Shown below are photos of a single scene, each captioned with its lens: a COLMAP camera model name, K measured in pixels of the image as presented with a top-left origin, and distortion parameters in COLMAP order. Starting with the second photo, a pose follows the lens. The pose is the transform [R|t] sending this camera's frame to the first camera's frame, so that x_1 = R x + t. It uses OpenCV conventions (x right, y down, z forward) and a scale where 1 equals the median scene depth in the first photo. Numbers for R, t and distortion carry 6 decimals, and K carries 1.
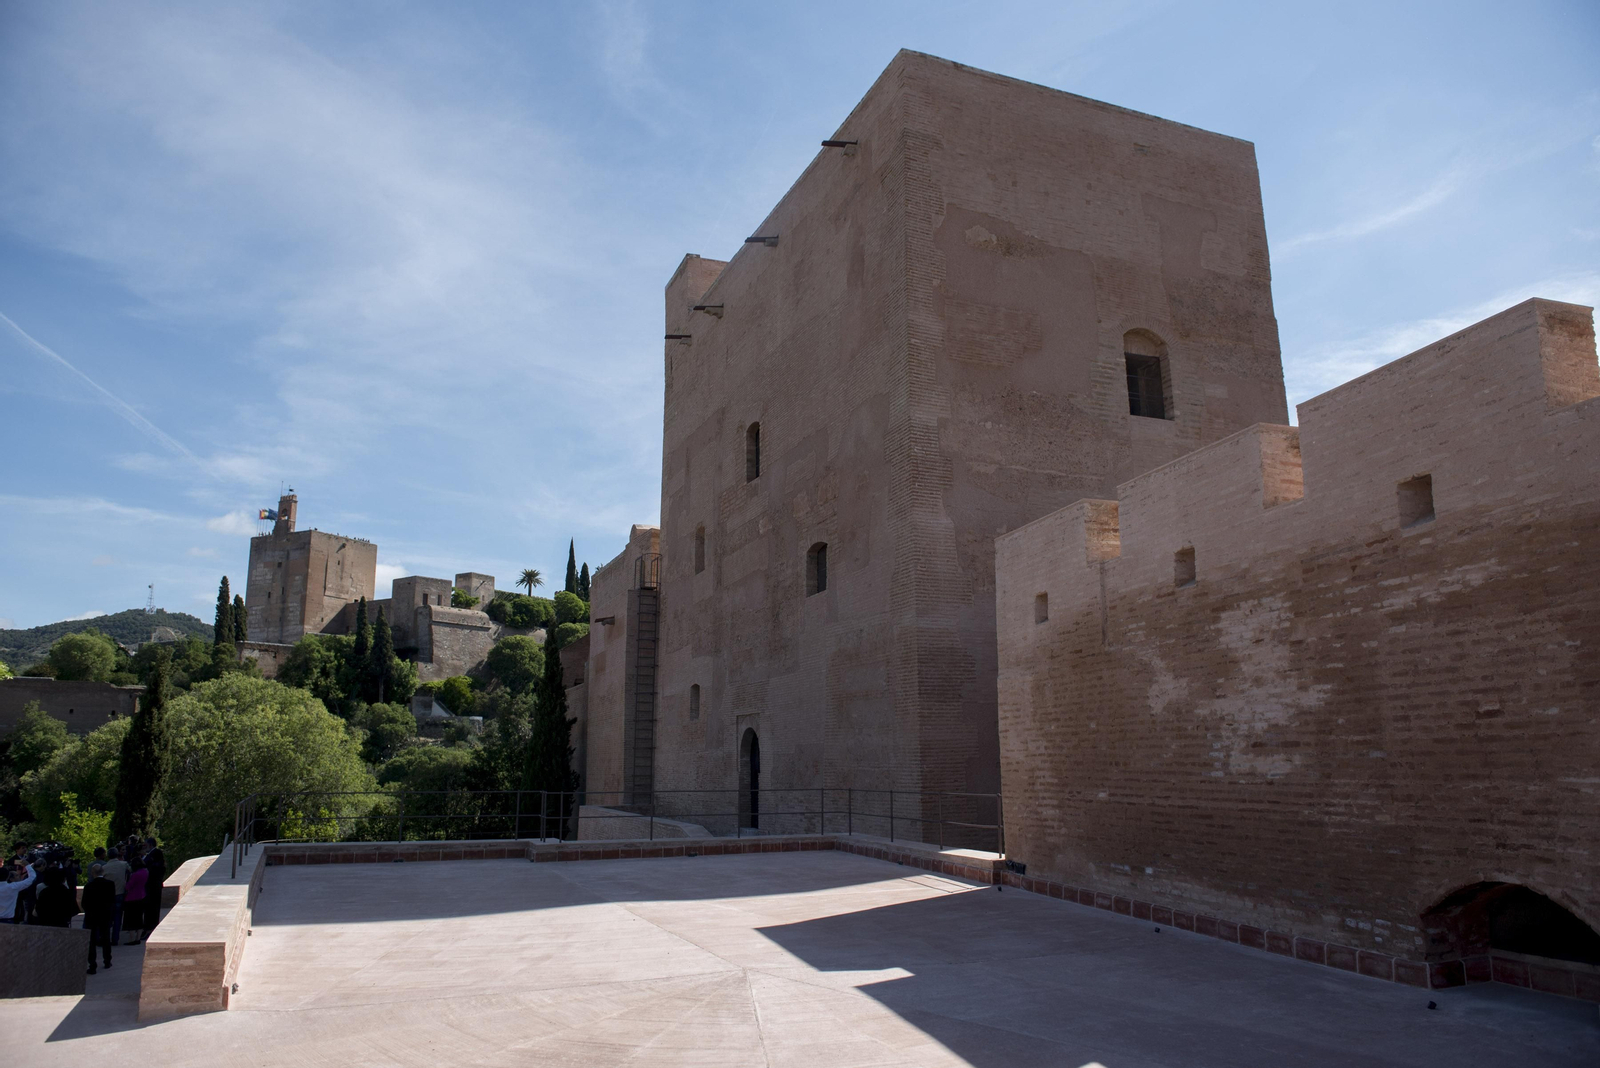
lens RADIAL K [[1097.4, 0, 800.1], [0, 1097.4, 540.3], [0, 0, 1]] dist [-0.045136, -0.005794]
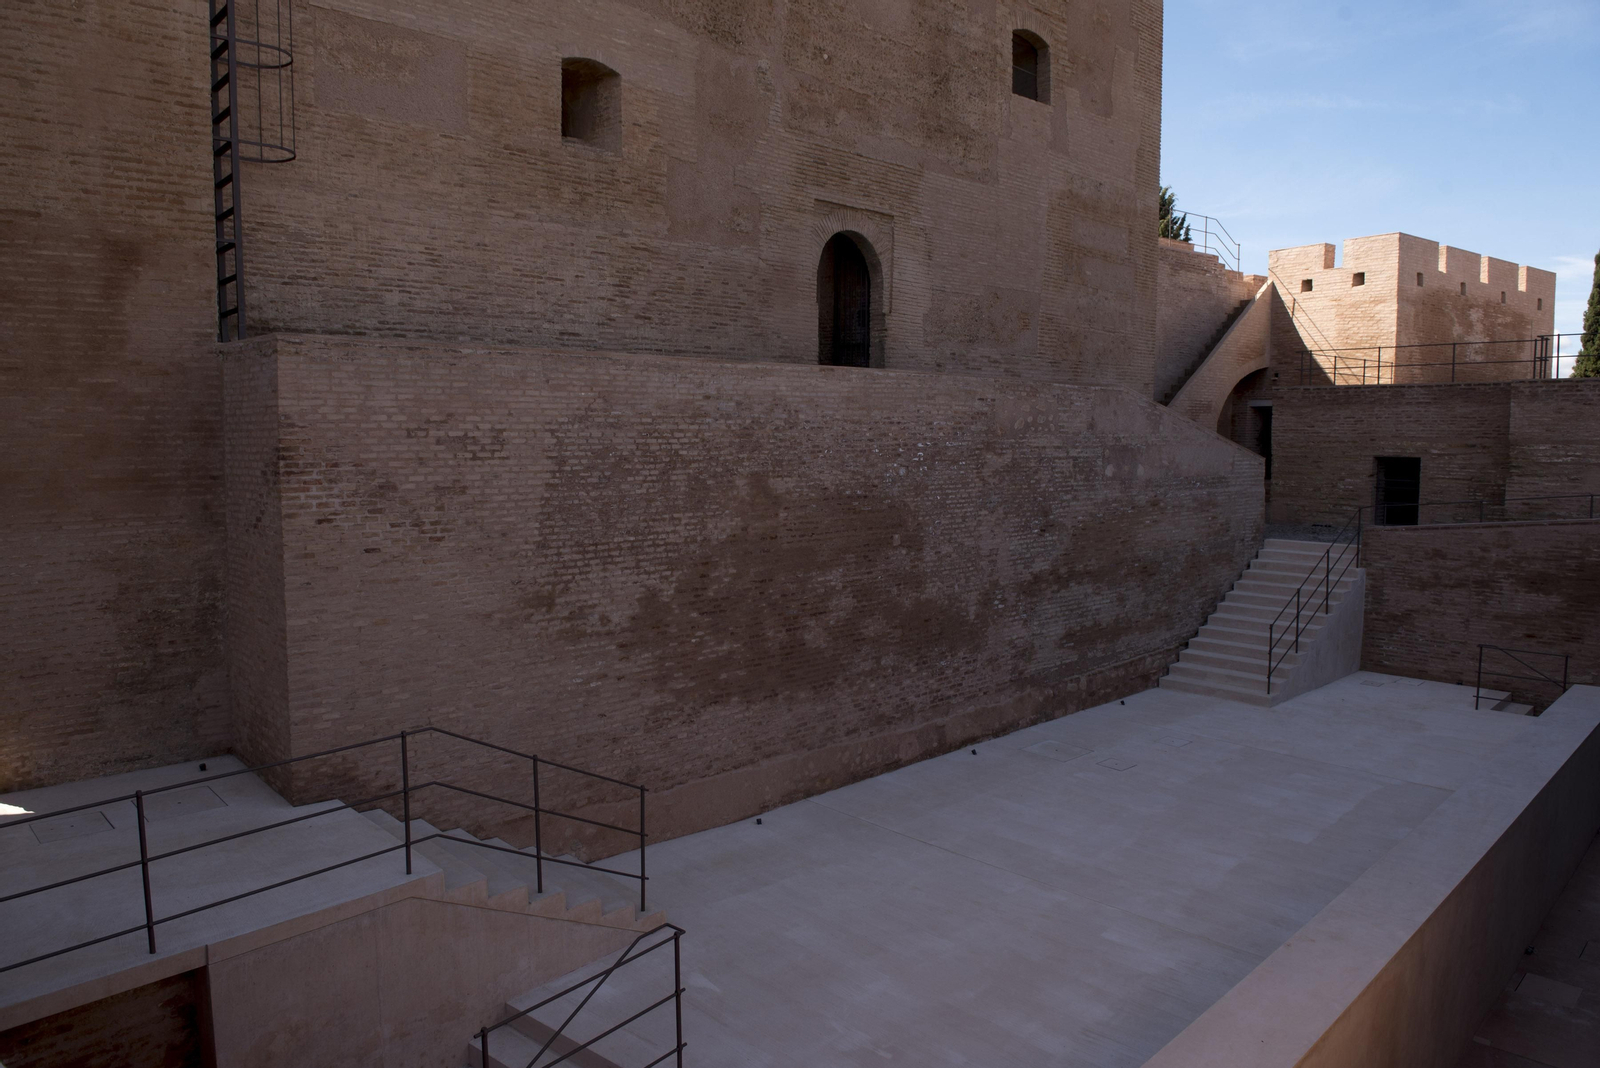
lens RADIAL K [[1097.4, 0, 800.1], [0, 1097.4, 540.3], [0, 0, 1]] dist [-0.045136, -0.005794]
pose [[-0.365136, -0.083496, 0.927202, -0.451341], [-0.183701, 0.982849, 0.016165, 0.253237], [-0.912650, -0.164426, -0.374212, 0.941263]]
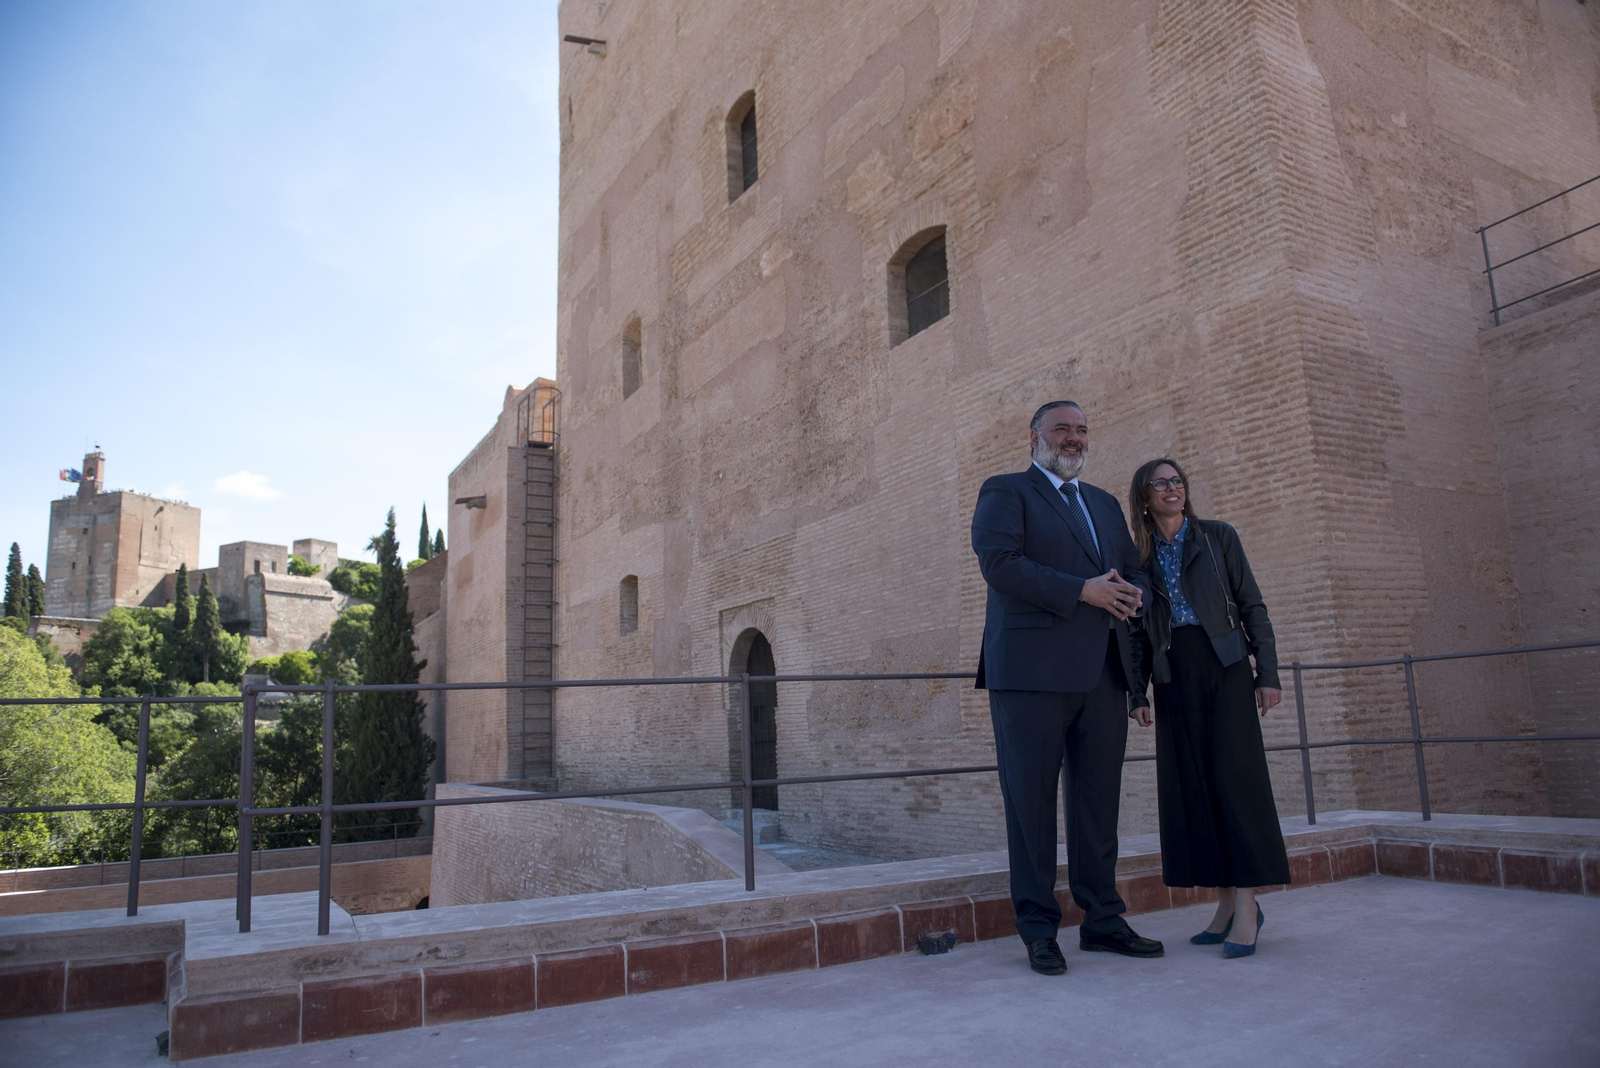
lens RADIAL K [[1097.4, 0, 800.1], [0, 1097.4, 540.3], [0, 0, 1]] dist [-0.045136, -0.005794]
pose [[0.992133, -0.013480, 0.124459, -0.068948], [0.010644, 0.999669, 0.023427, 0.088518], [-0.124734, -0.021918, 0.991948, 0.348901]]
